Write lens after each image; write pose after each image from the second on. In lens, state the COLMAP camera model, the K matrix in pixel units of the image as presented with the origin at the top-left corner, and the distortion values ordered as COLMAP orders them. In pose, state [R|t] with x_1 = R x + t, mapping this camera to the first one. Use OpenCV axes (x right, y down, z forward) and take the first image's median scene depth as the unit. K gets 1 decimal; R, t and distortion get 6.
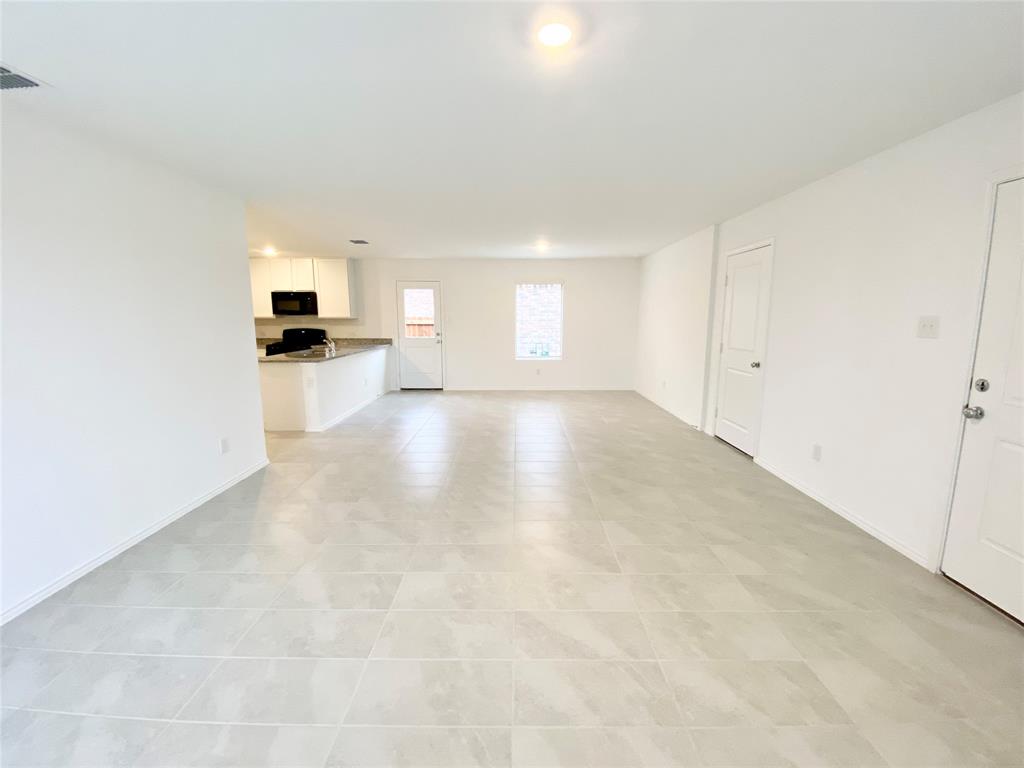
lens RADIAL K [[418.8, 0, 514.8], [0, 418.8, 378.0], [0, 0, 1]] dist [0.001745, 0.000021]
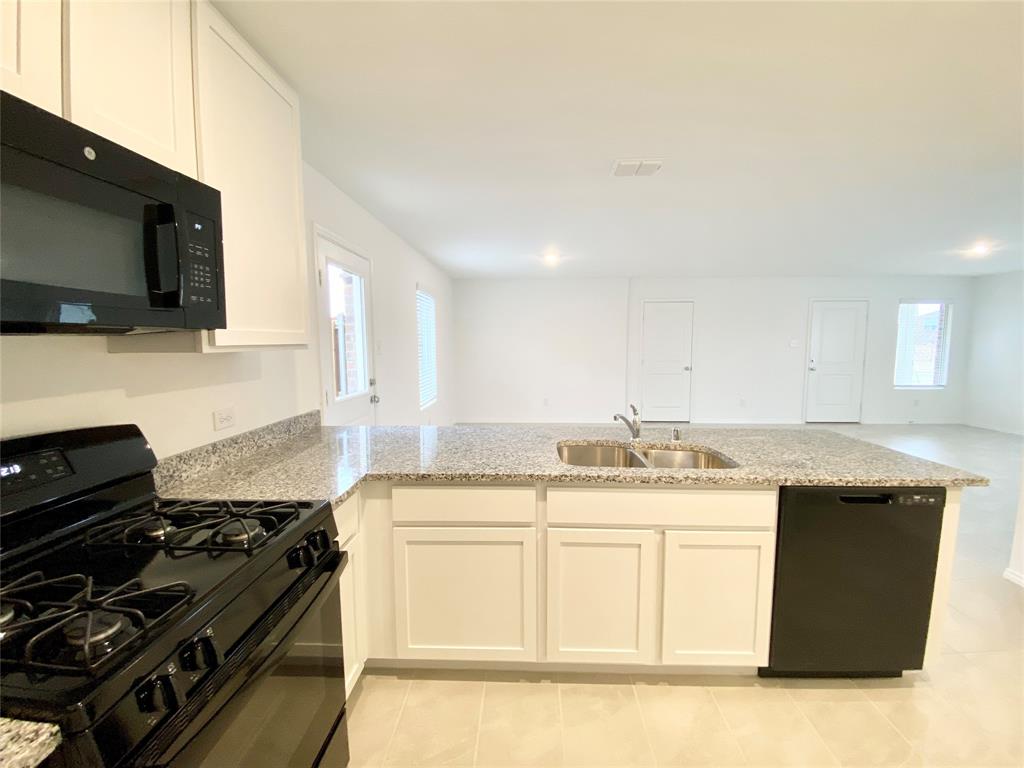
lens RADIAL K [[420.6, 0, 512.0], [0, 420.6, 384.0], [0, 0, 1]] dist [-0.000045, -0.000020]
pose [[0.028979, -0.100933, 0.994471, -0.619352], [0.147216, 0.984471, 0.095628, -0.125035], [-0.988680, 0.143631, 0.043387, 0.850963]]
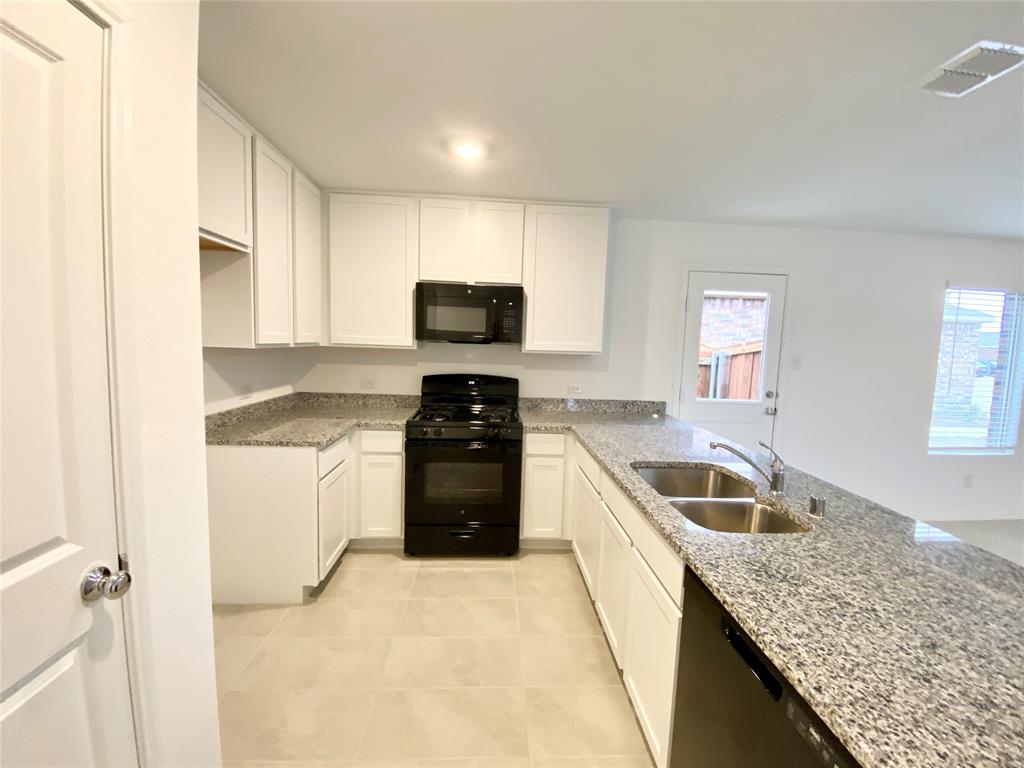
lens RADIAL K [[418.8, 0, 514.8], [0, 418.8, 378.0], [0, 0, 1]] dist [0.001745, 0.000021]
pose [[0.997777, 0.026464, 0.061163, -0.487092], [-0.022856, 0.997999, -0.058962, -0.091239], [-0.062601, 0.057433, 0.996385, 0.582478]]
